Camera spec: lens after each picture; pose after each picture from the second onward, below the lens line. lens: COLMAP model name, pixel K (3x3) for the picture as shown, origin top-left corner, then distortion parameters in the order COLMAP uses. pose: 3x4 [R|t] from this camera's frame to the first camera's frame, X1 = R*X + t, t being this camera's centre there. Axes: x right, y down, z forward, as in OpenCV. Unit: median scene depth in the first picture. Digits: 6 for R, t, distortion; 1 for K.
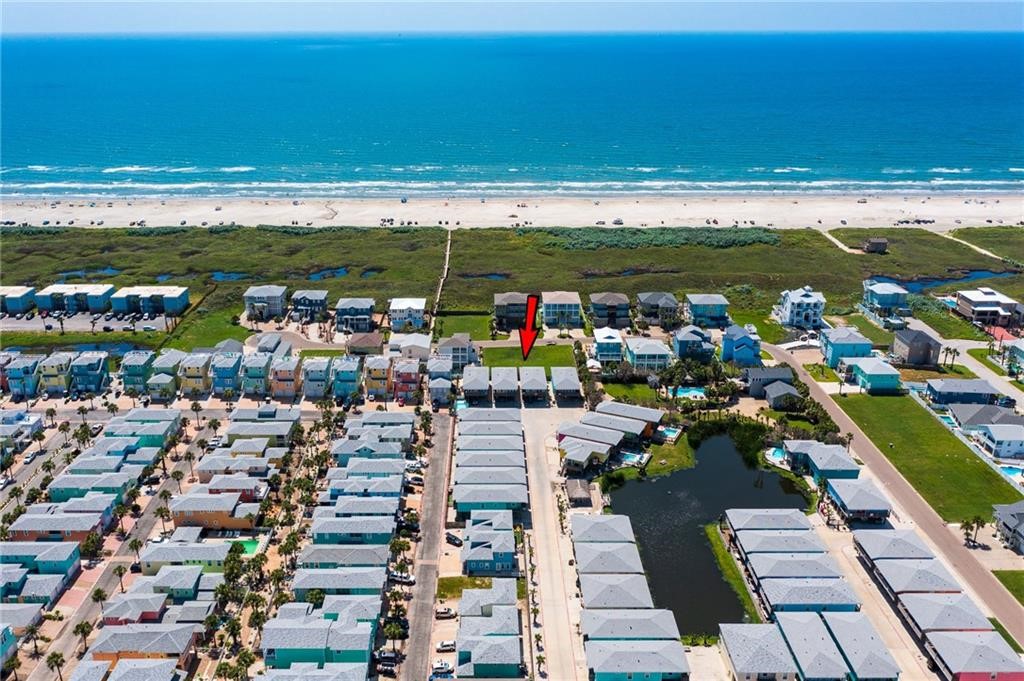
lens RADIAL K [[836.3, 0, 512.0], [0, 836.3, 340.5], [0, 0, 1]] dist [-0.005835, 0.005348]
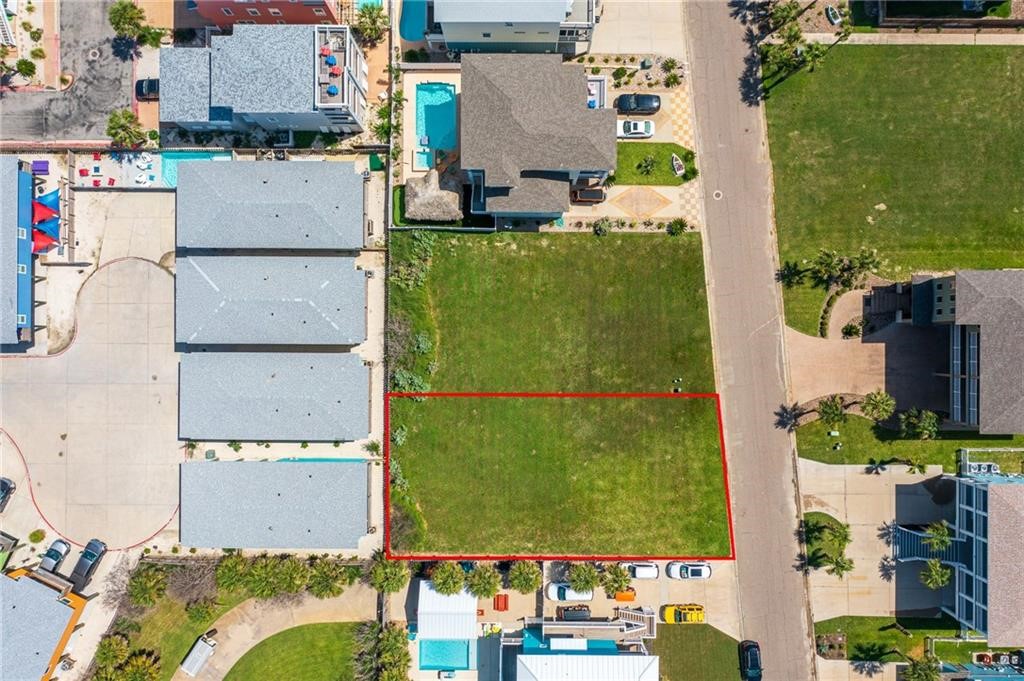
lens RADIAL K [[836.3, 0, 512.0], [0, 836.3, 340.5], [0, 0, 1]] dist [-0.005835, 0.005348]
pose [[-0.026311, 0.999630, -0.006938, 0.003279], [-0.330892, -0.002159, 0.943666, -0.220604], [0.943302, 0.027124, 0.330826, 0.801014]]
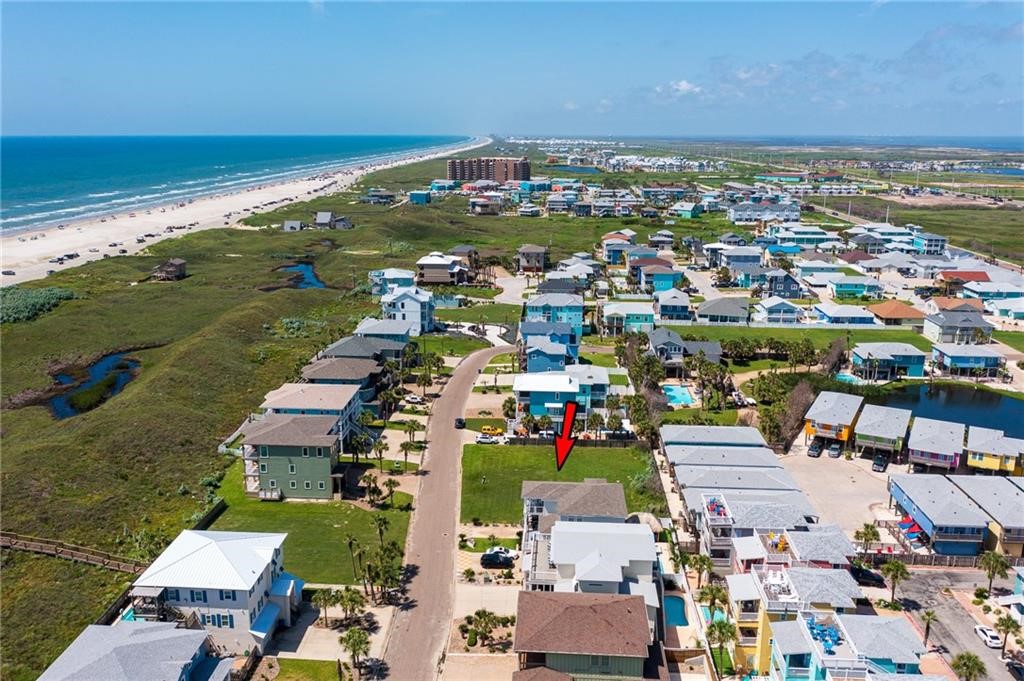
lens RADIAL K [[836.3, 0, 512.0], [0, 836.3, 340.5], [0, 0, 1]] dist [-0.005835, 0.005348]
pose [[0.081001, -0.248929, 0.965129, -0.393006], [0.330947, 0.920092, 0.209537, -0.146084], [-0.940167, 0.302433, 0.156910, 0.832047]]
